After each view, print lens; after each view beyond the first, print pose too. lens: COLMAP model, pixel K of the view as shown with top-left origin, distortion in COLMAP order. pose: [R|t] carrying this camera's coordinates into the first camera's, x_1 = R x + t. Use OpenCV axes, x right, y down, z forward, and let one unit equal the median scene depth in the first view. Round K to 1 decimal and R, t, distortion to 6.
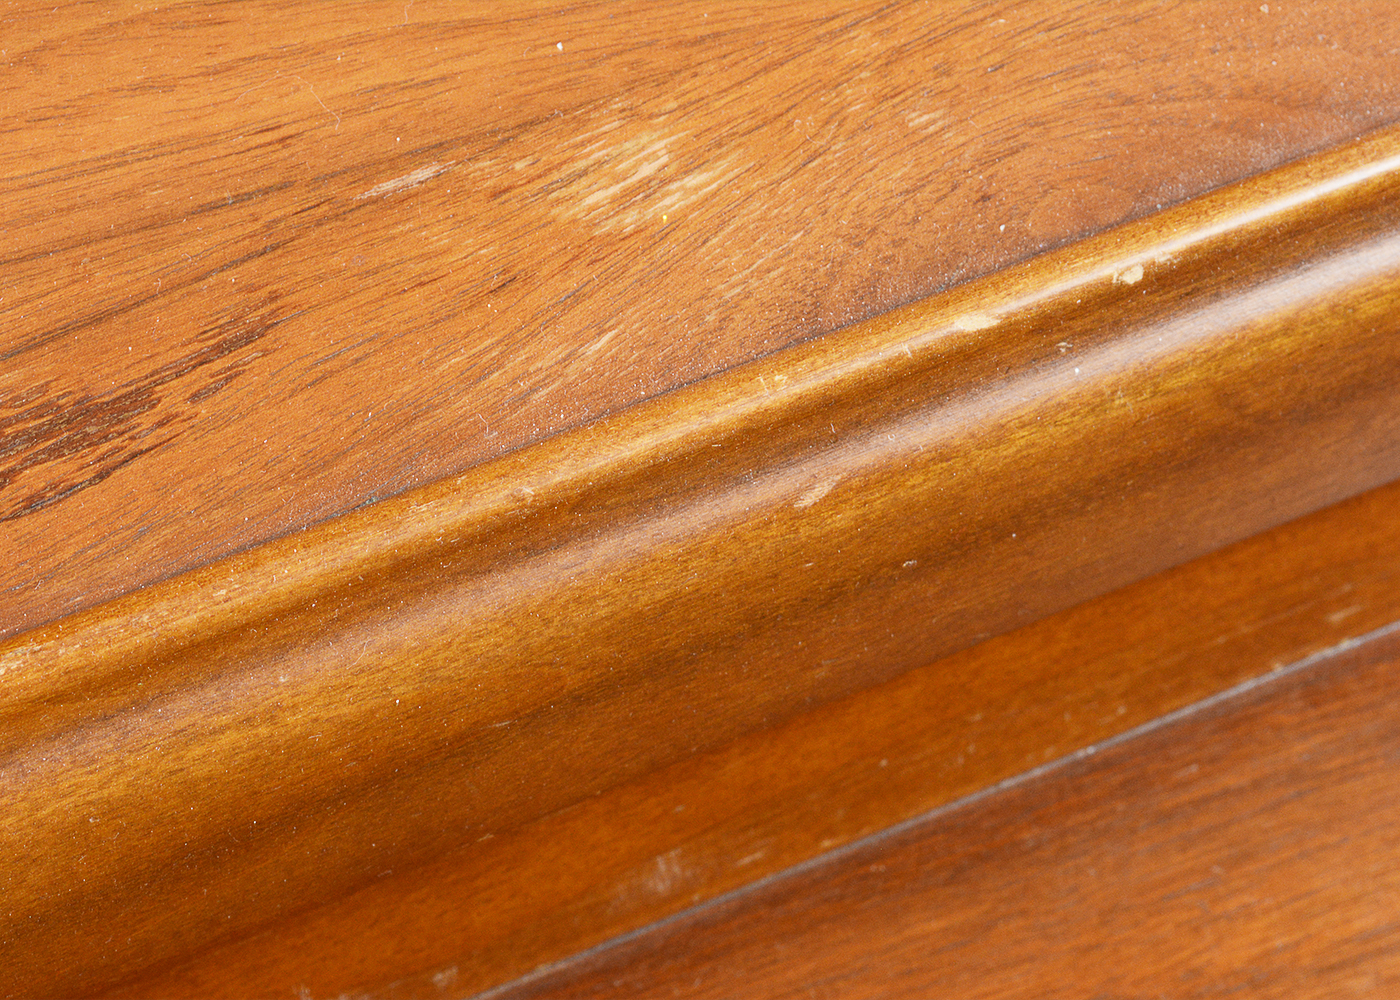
lens RADIAL K [[3470.2, 0, 700.0], [0, 3470.2, 500.0], [0, 0, 1]] dist [-0.021981, -0.223078]
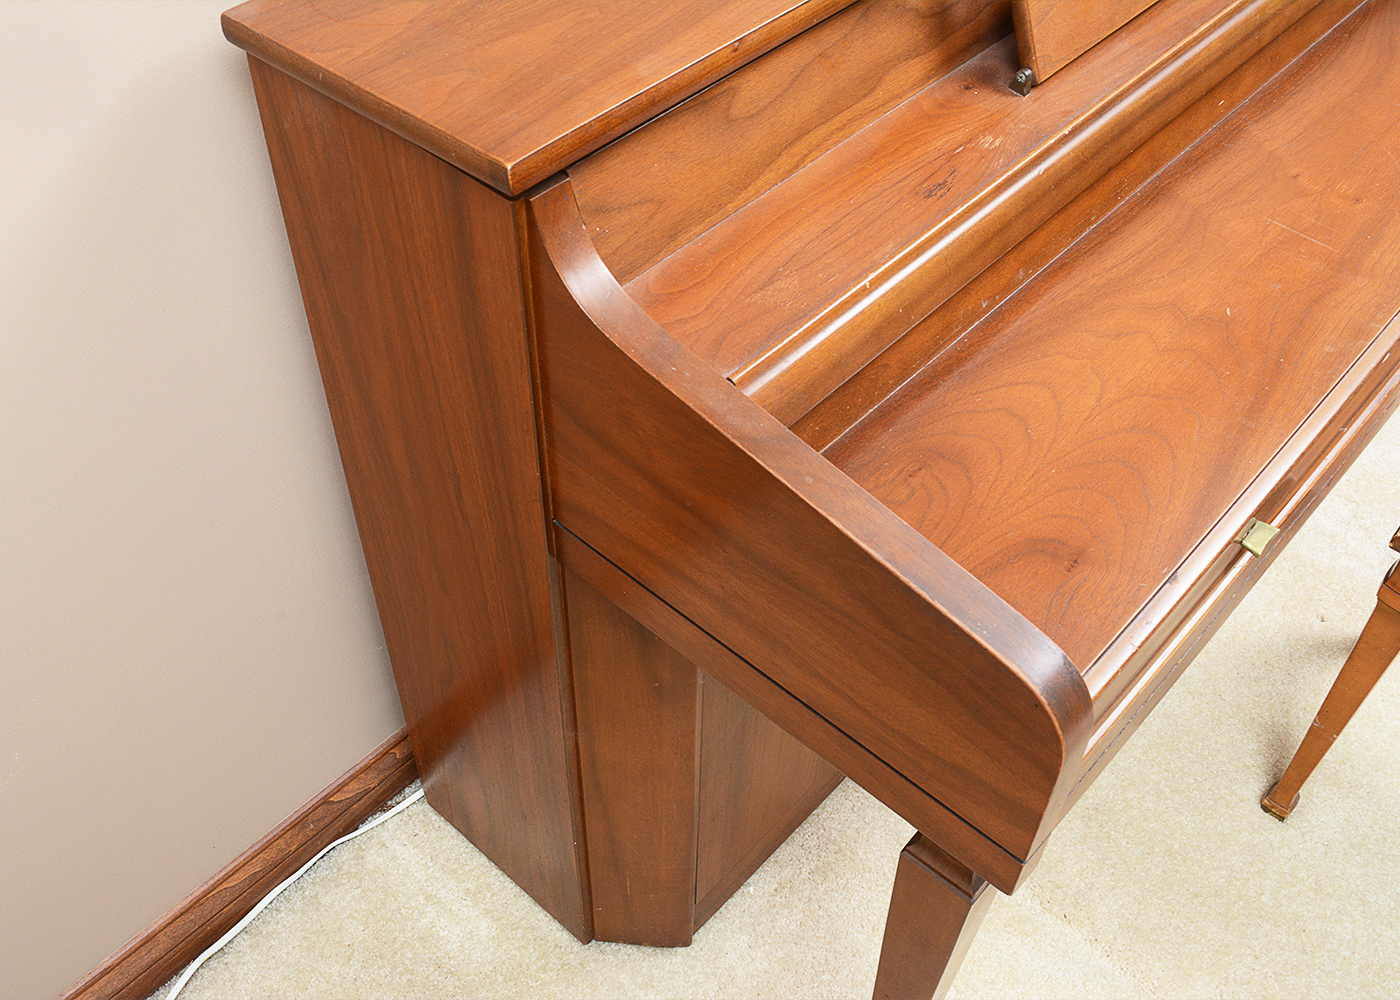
lens RADIAL K [[1407.5, 0, 700.0], [0, 1407.5, 500.0], [0, 0, 1]] dist [-0.022057, -0.017363]
pose [[0.912900, -0.321057, 0.252063, -1.336626], [0.378149, 0.897702, -0.226128, 0.856741], [-0.153678, 0.301750, 0.940920, -1.087748]]
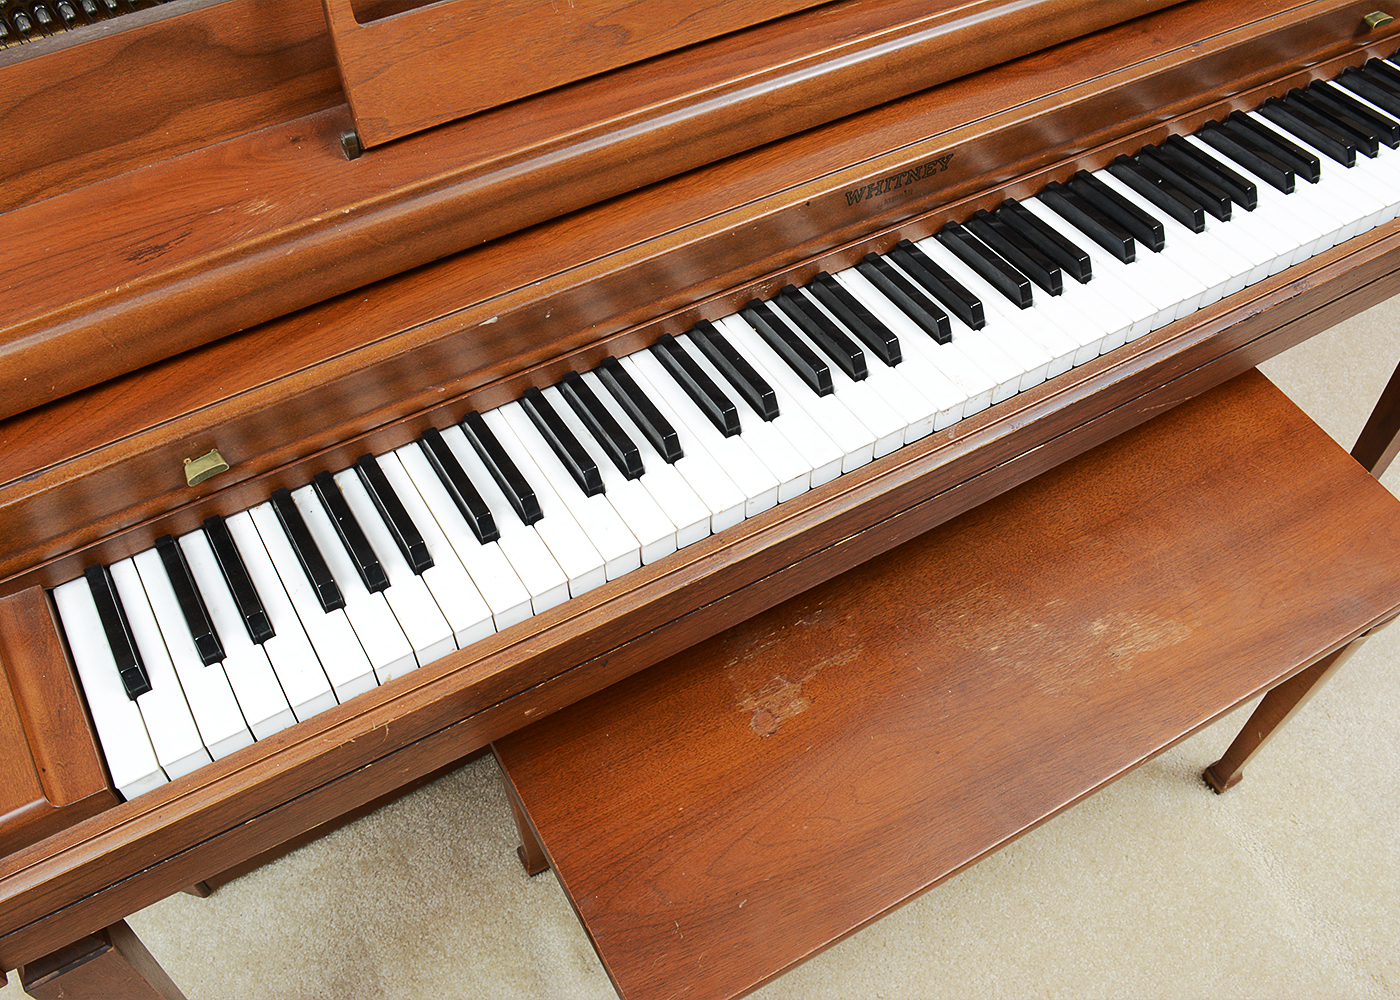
lens RADIAL K [[1299.2, 0, 700.0], [0, 1299.2, 500.0], [0, 0, 1]] dist [-0.080889, 0.013921]
pose [[0.993320, -0.109984, 0.034924, 0.564234], [0.114811, 0.972360, -0.203308, 0.868833], [-0.011598, 0.205960, 0.978492, -0.925610]]
